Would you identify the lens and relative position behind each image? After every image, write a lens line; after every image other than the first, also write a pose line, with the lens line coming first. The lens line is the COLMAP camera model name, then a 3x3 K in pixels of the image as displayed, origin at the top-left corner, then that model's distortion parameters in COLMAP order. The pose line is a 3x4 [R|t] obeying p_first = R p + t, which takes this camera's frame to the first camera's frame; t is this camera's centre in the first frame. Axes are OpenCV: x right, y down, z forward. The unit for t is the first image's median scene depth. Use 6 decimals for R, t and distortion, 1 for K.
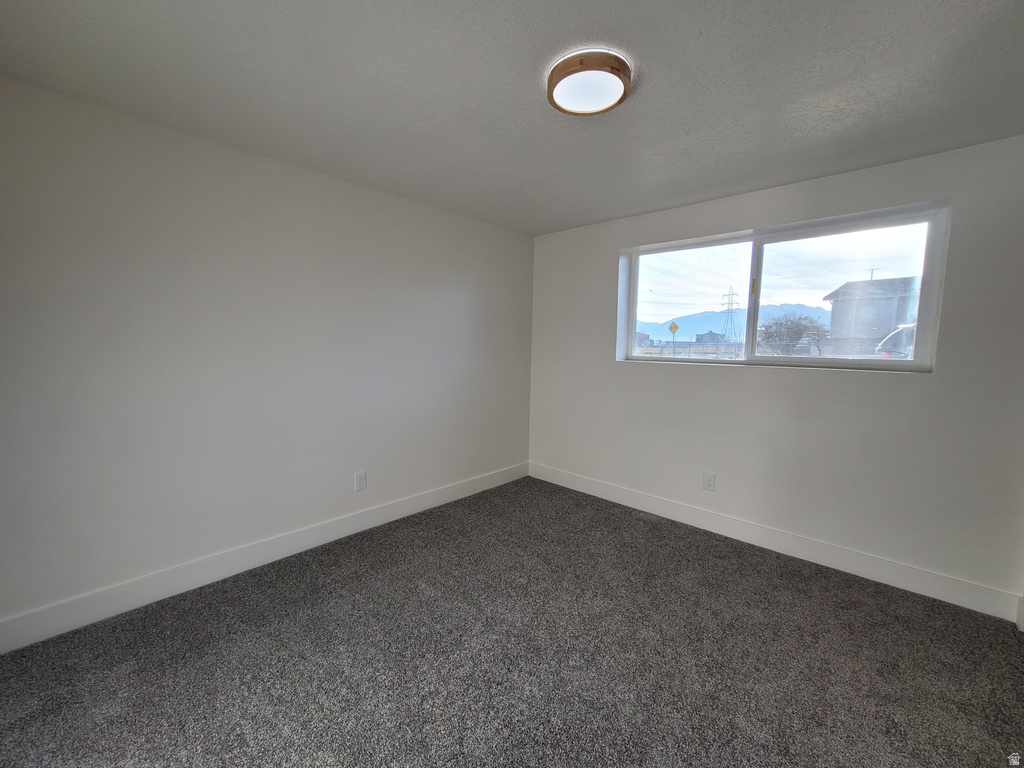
lens RADIAL K [[411.0, 0, 512.0], [0, 411.0, 384.0], [0, 0, 1]] dist [-0.000261, -0.000090]
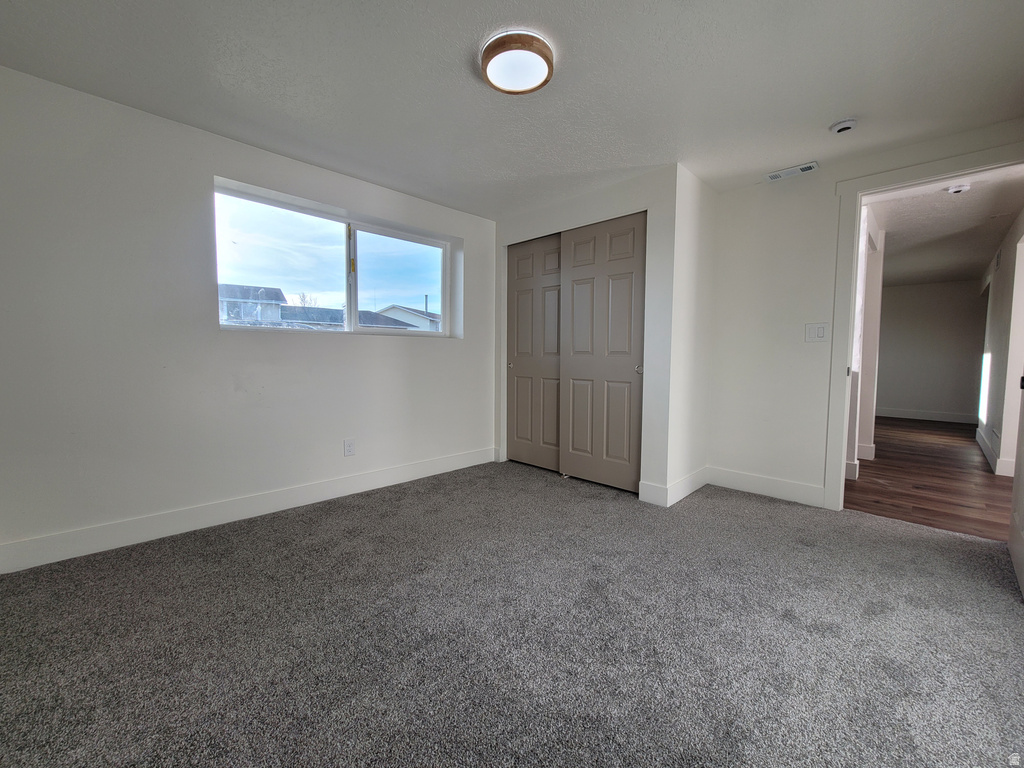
lens RADIAL K [[421.1, 0, 507.6], [0, 421.1, 381.0], [0, 0, 1]] dist [-0.000058, -0.000116]
pose [[0.052123, -0.085501, 0.994974, -0.560831], [0.087003, 0.992929, 0.080767, 0.020164], [-0.994844, 0.082356, 0.059193, 0.541042]]
